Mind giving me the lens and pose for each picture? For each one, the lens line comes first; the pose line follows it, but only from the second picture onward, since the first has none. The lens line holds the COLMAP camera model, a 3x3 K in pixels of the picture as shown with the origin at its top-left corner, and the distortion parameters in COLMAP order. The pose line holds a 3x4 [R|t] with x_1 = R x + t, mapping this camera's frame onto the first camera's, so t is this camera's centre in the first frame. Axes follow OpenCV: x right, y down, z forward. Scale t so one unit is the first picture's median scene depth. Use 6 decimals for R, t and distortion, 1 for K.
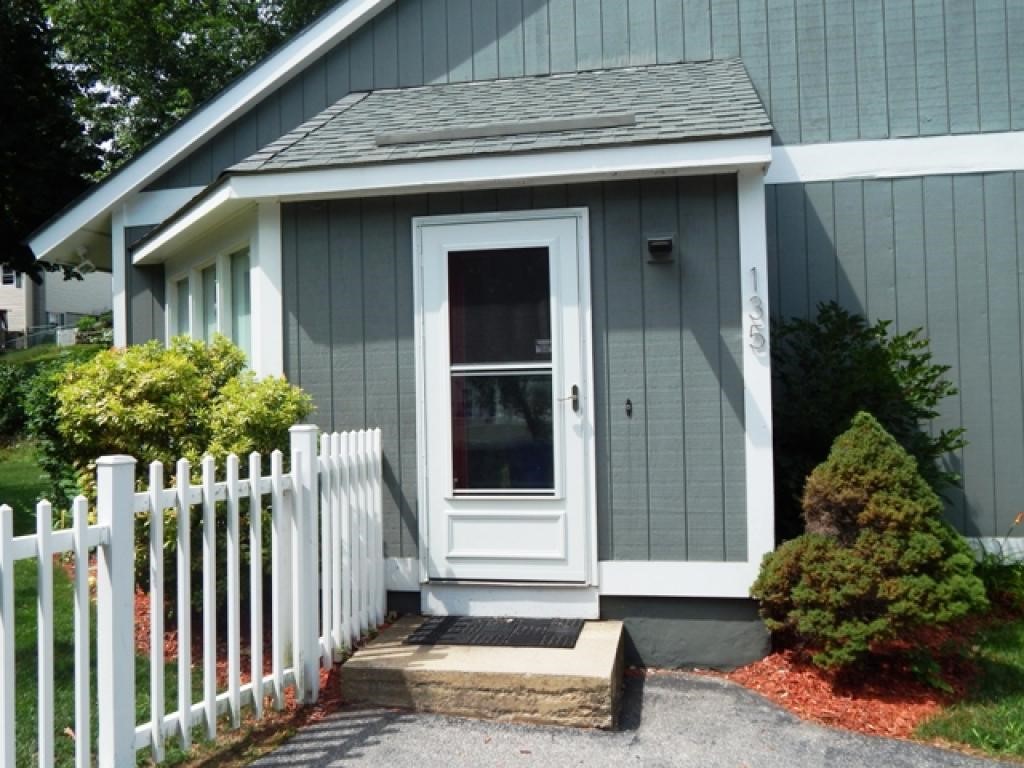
lens RADIAL K [[936.3, 0, 509.2], [0, 936.3, 360.8], [0, 0, 1]] dist [0.001516, -0.010984]
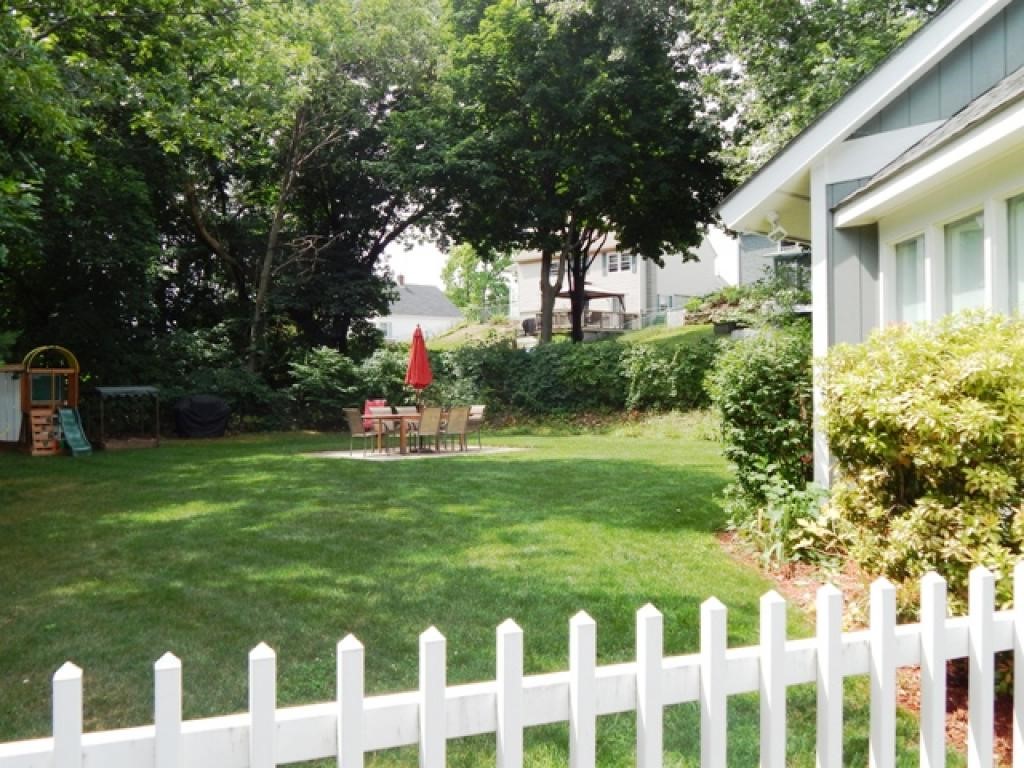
lens RADIAL K [[936.3, 0, 509.2], [0, 936.3, 360.8], [0, 0, 1]] dist [0.001516, -0.010984]
pose [[0.824943, 0.011127, -0.565107, -0.177769], [0.001294, 0.999766, 0.021574, -0.000581], [0.565215, -0.018528, 0.824736, 0.139189]]
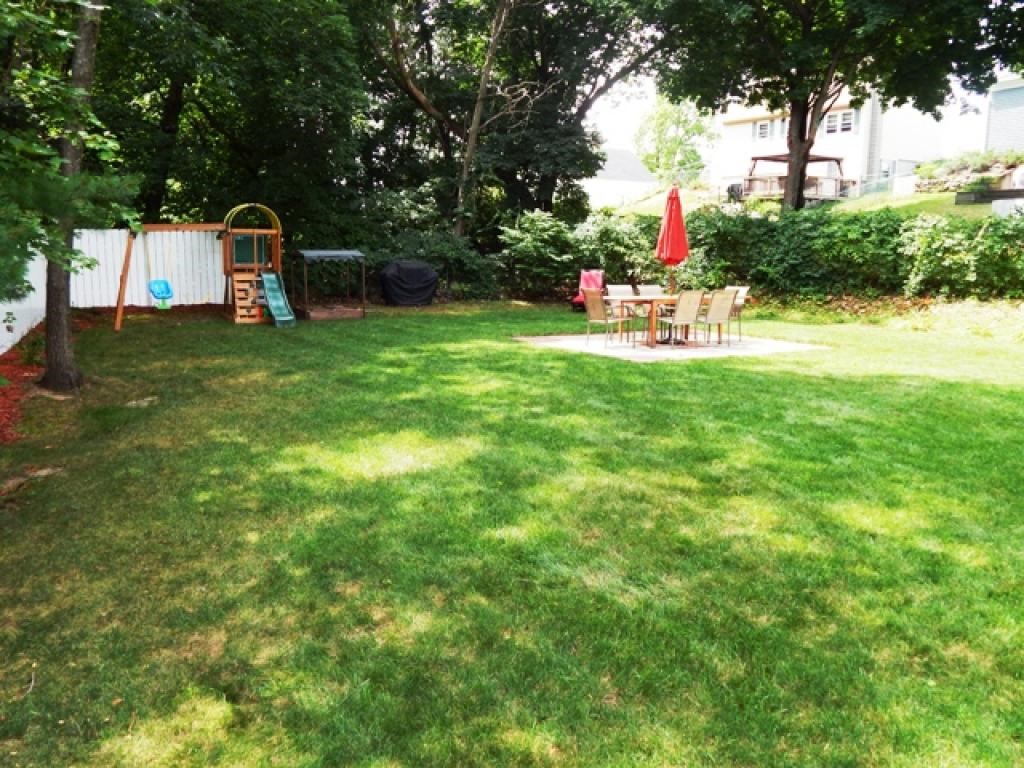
lens RADIAL K [[841.9, 0, 512.0], [0, 841.9, 384.0], [0, 0, 1]] dist [-0.021612, -0.003342]
pose [[0.701474, 0.159256, -0.694673, -0.697845], [-0.015352, 0.977864, 0.208676, 0.006306], [0.712529, -0.135716, 0.688392, 0.518413]]
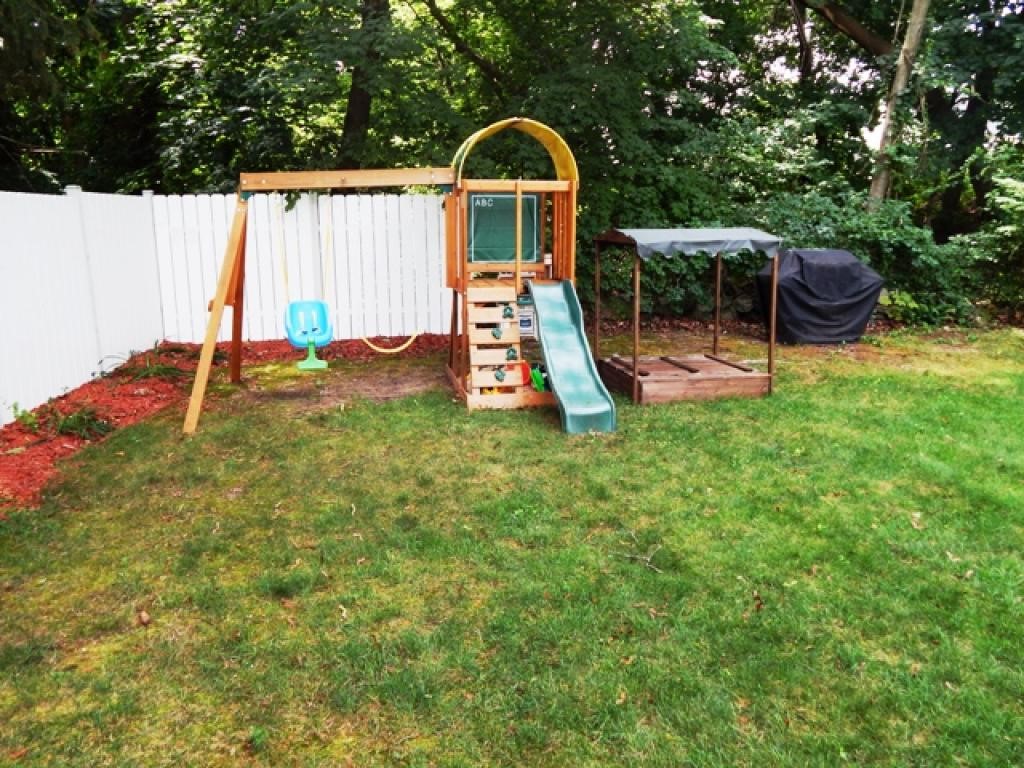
lens RADIAL K [[861.5, 0, 489.1], [0, 861.5, 362.9], [0, 0, 1]] dist [0.012183, 0.001015]
pose [[0.444336, 0.169773, -0.879626, -1.896225], [0.016029, 0.980215, 0.197284, 0.087244], [0.895717, -0.101760, 0.432824, 1.139001]]
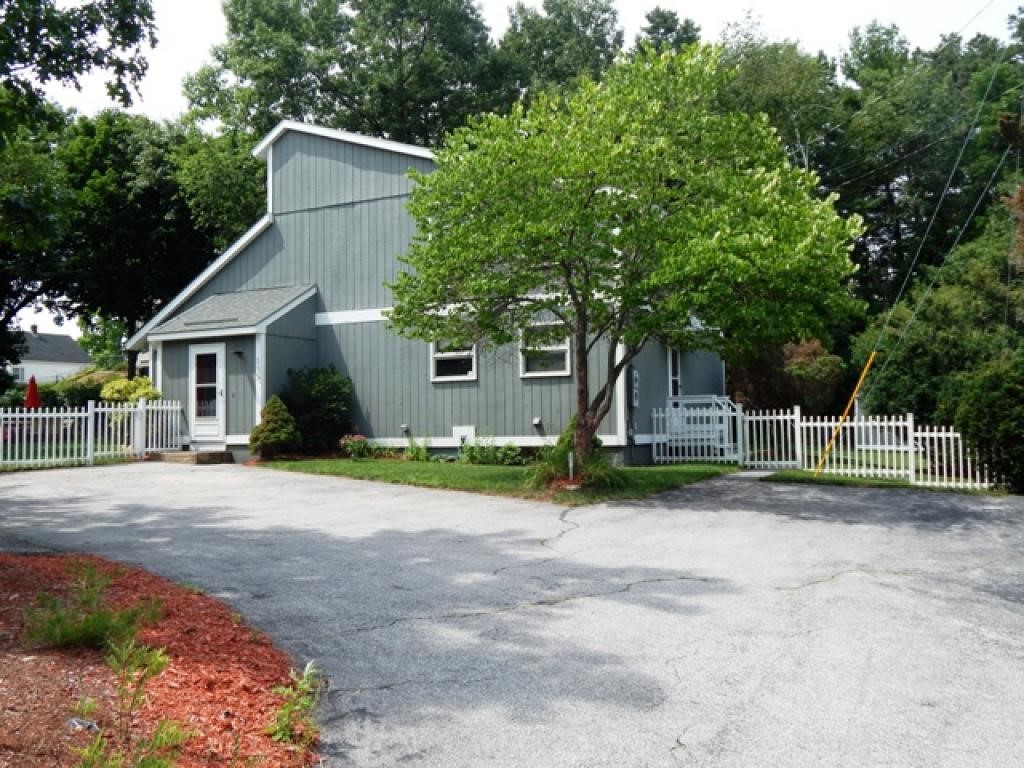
lens RADIAL K [[936.3, 0, 509.2], [0, 936.3, 360.8], [0, 0, 1]] dist [0.001516, -0.010984]
pose [[0.968004, -0.009176, -0.250769, 1.466486], [0.003734, 0.999747, -0.022170, -0.000900], [0.250909, 0.020525, 0.967793, -1.625136]]
